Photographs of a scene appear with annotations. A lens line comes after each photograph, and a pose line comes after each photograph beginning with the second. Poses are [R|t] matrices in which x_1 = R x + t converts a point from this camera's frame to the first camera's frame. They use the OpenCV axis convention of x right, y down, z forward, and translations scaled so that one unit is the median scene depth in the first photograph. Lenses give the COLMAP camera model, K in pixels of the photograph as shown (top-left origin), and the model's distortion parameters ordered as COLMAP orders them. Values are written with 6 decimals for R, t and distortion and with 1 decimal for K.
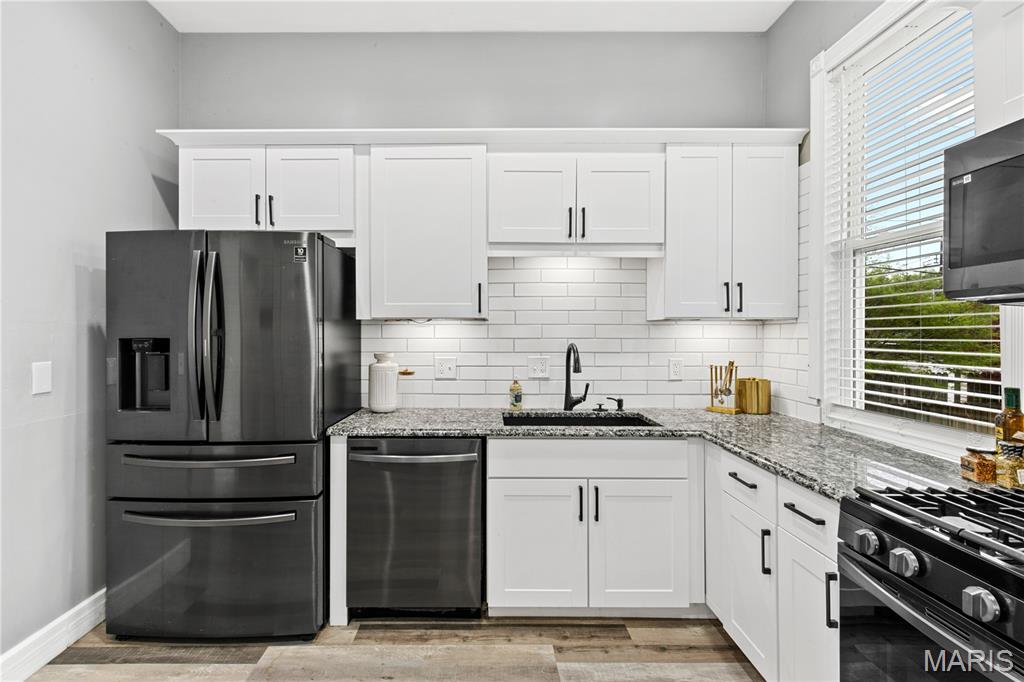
lens RADIAL K [[480.1, 0, 498.1], [0, 480.1, 331.0], [0, 0, 1]] dist [0.007442, -0.002701]
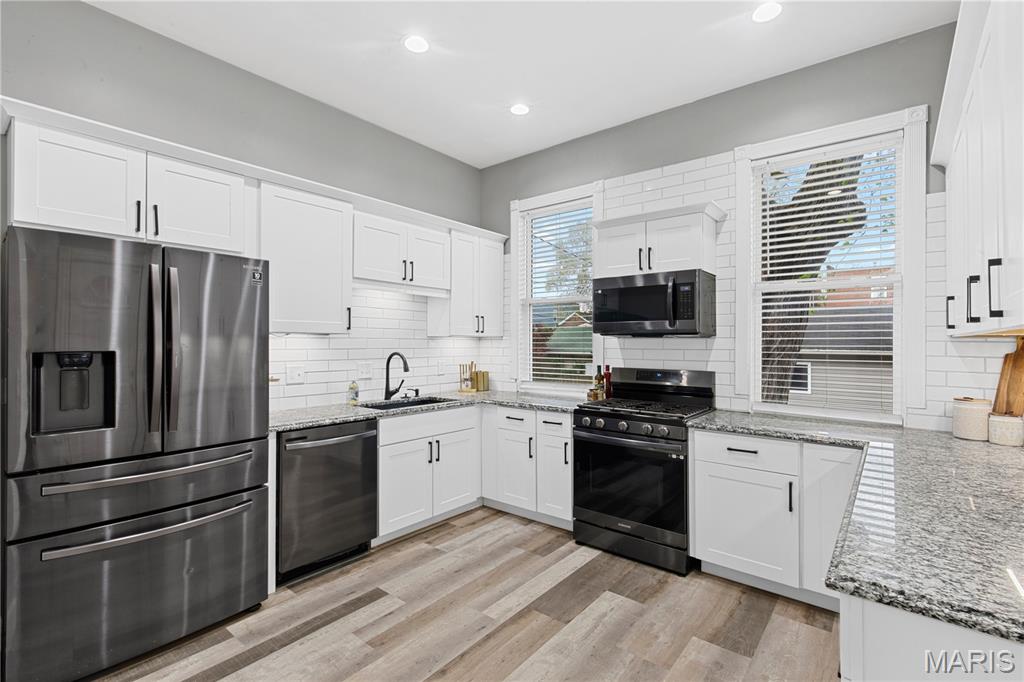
lens RADIAL K [[480.1, 0, 519.6], [0, 480.1, 334.7], [0, 0, 1]] dist [0.007442, -0.002701]
pose [[0.616297, 0.014586, 0.787379, -0.879842], [-0.004915, 0.999880, -0.014675, -0.008011], [-0.787498, 0.005174, 0.616295, -0.208303]]
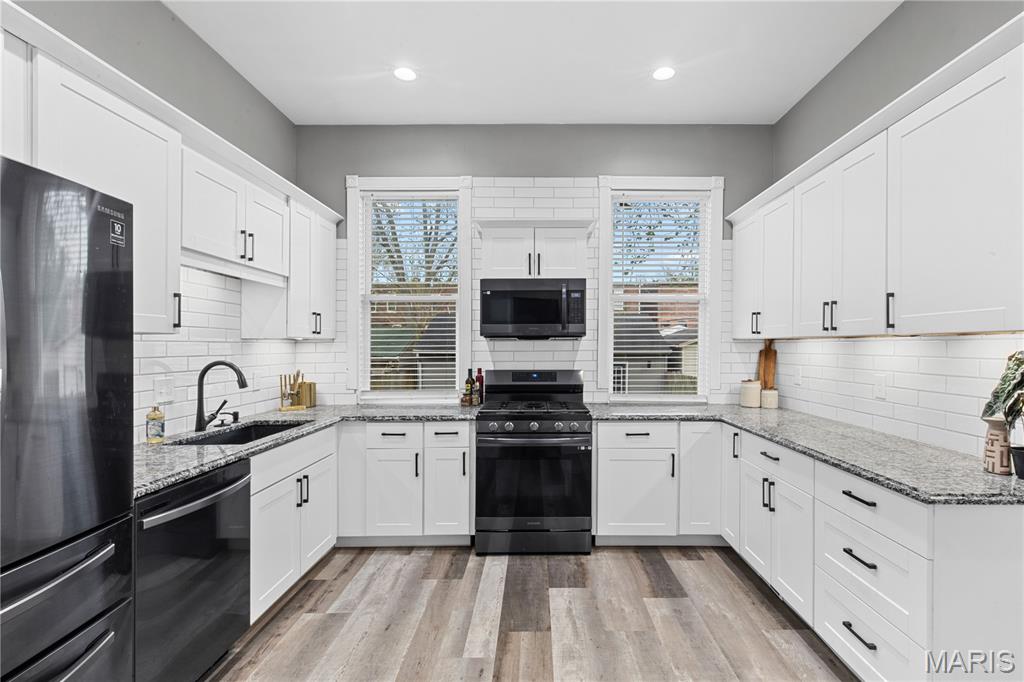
lens RADIAL K [[480.1, 0, 551.0], [0, 480.1, 345.3], [0, 0, 1]] dist [0.007442, -0.002701]
pose [[-0.026723, -0.000198, 0.999643, -1.013689], [0.002336, 0.999997, 0.000261, -0.005934], [-0.999640, 0.002342, -0.026723, 0.393766]]
